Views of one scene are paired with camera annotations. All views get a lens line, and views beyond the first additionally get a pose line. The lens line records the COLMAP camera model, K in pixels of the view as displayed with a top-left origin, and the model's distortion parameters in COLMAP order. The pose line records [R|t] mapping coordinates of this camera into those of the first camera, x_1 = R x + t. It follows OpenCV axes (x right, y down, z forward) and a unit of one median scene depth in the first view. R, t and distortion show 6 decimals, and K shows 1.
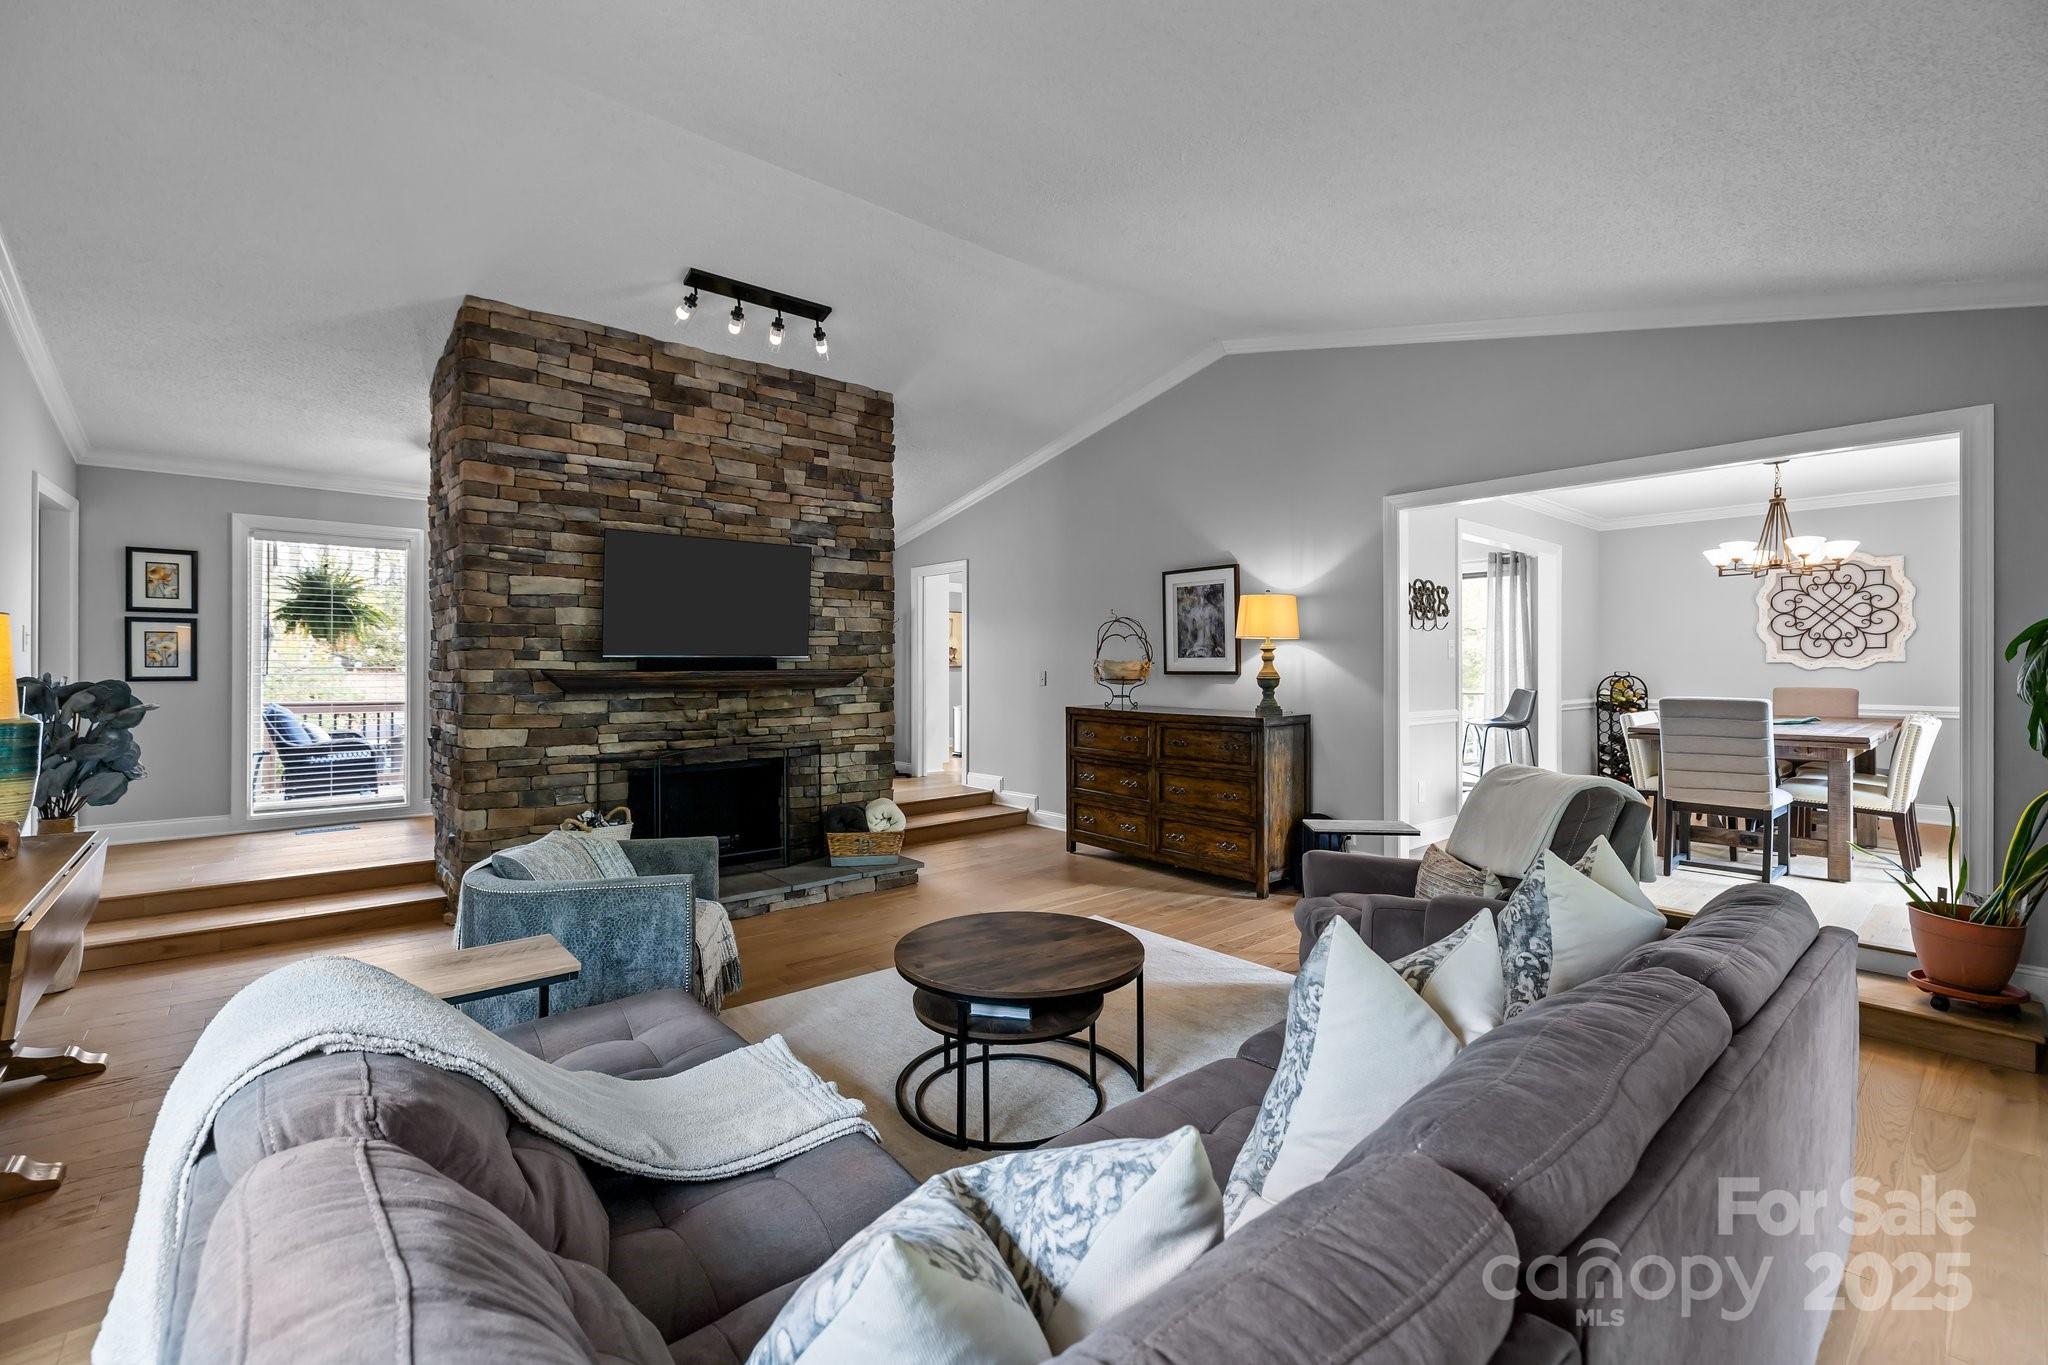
lens RADIAL K [[855.3, 0, 1027.7], [0, 855.3, 664.7], [0, 0, 1]] dist [-0.001769, -0.000080]
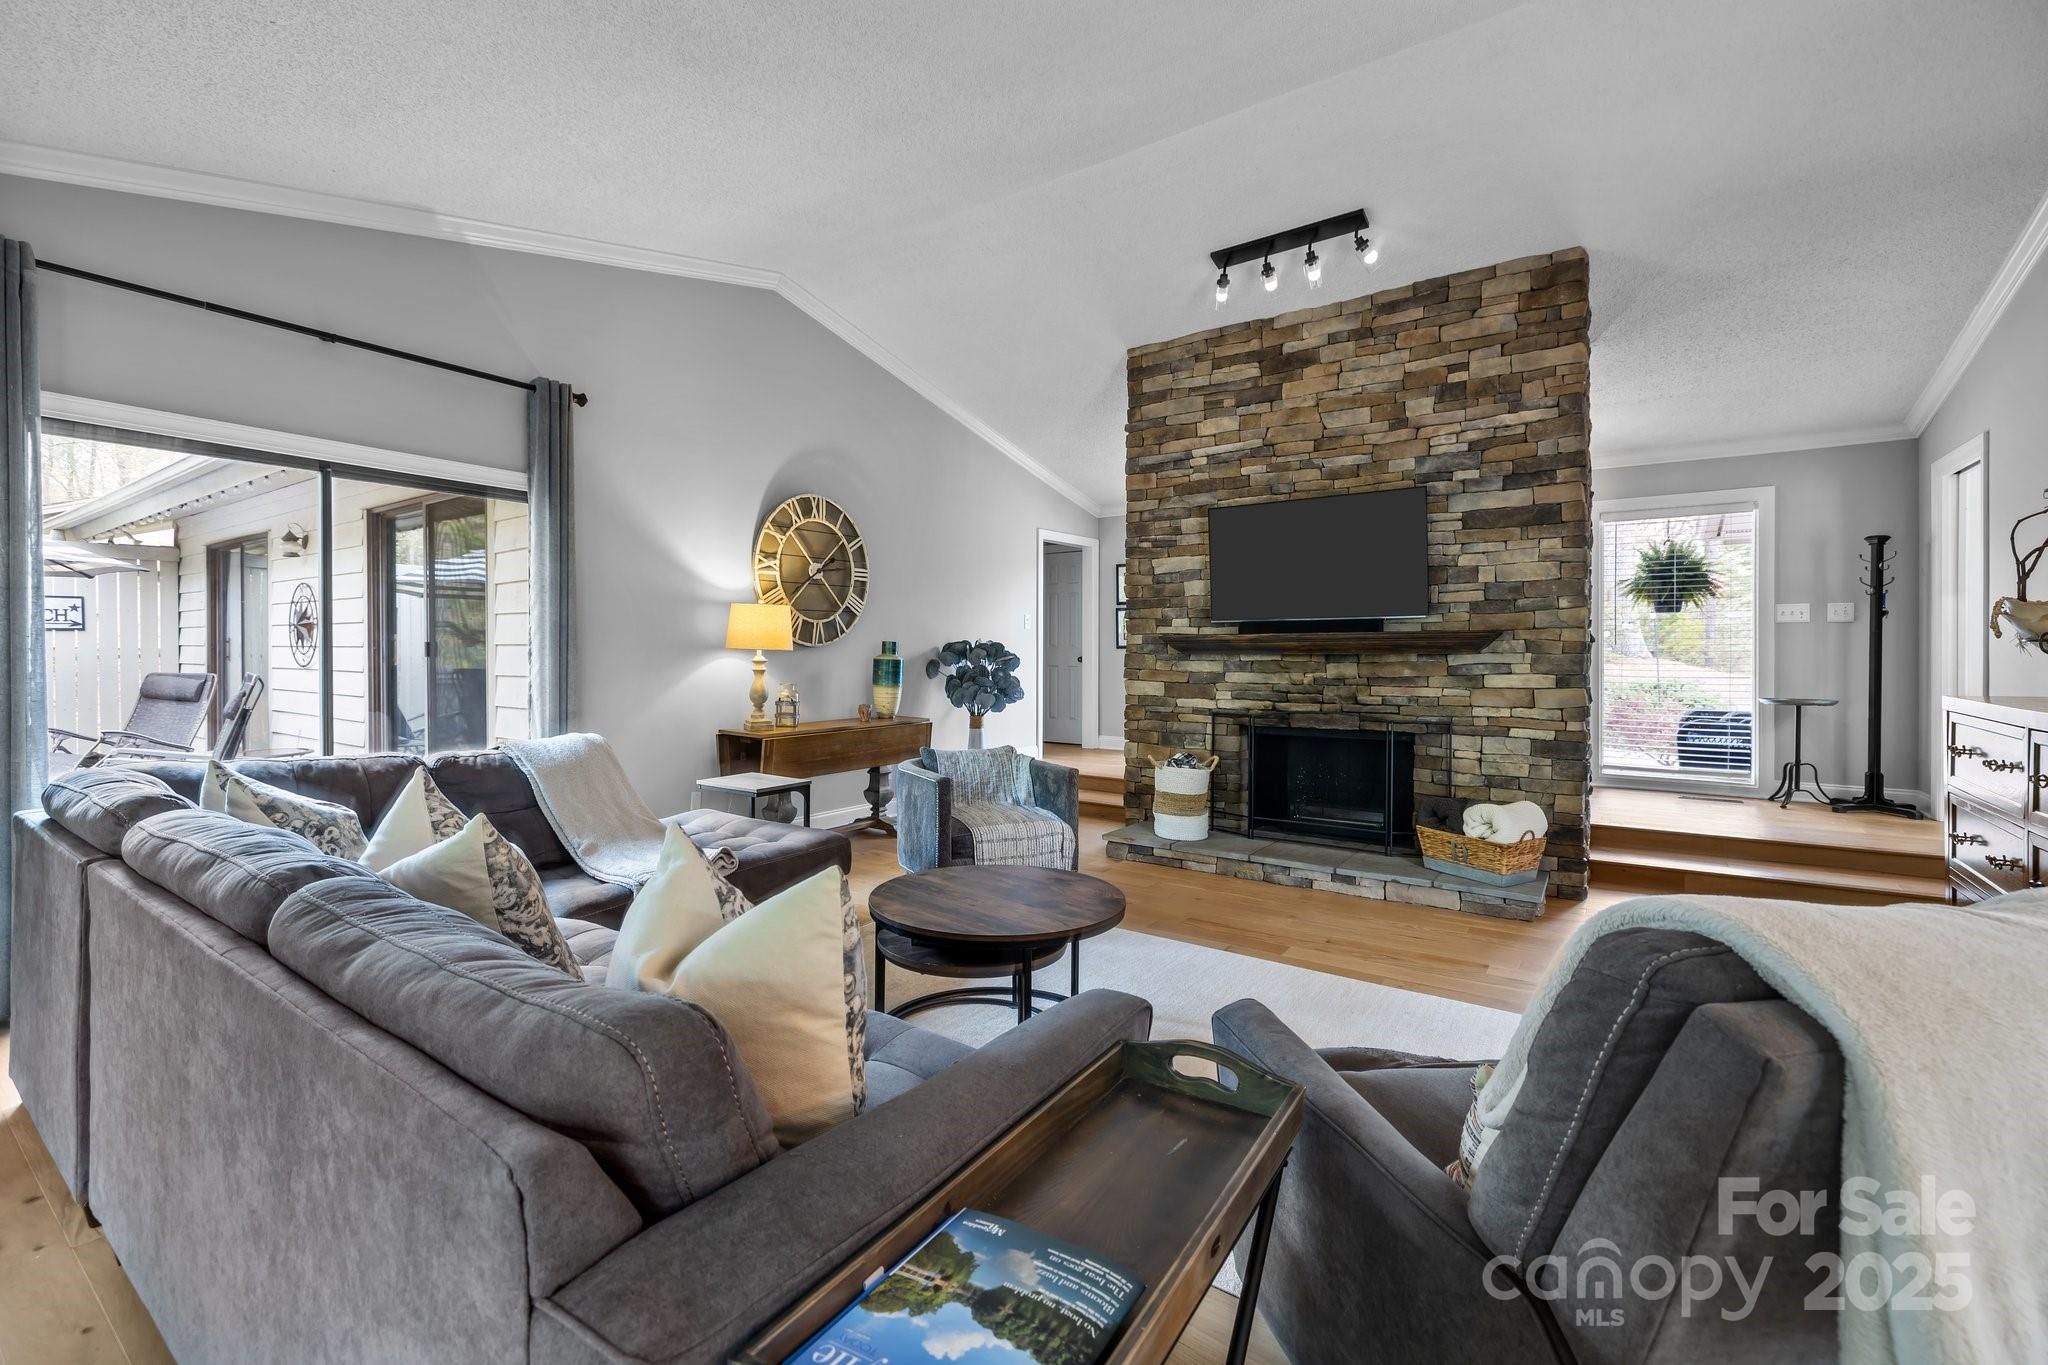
lens RADIAL K [[876.2, 0, 1012.3], [0, 876.2, 658.6], [0, 0, 1]] dist [0.000272, -0.000137]
pose [[0.246152, 0.004625, -0.969220, 0.503491], [-0.000482, 0.999989, 0.004650, 0.030363], [0.969231, -0.000677, 0.246151, 0.409013]]
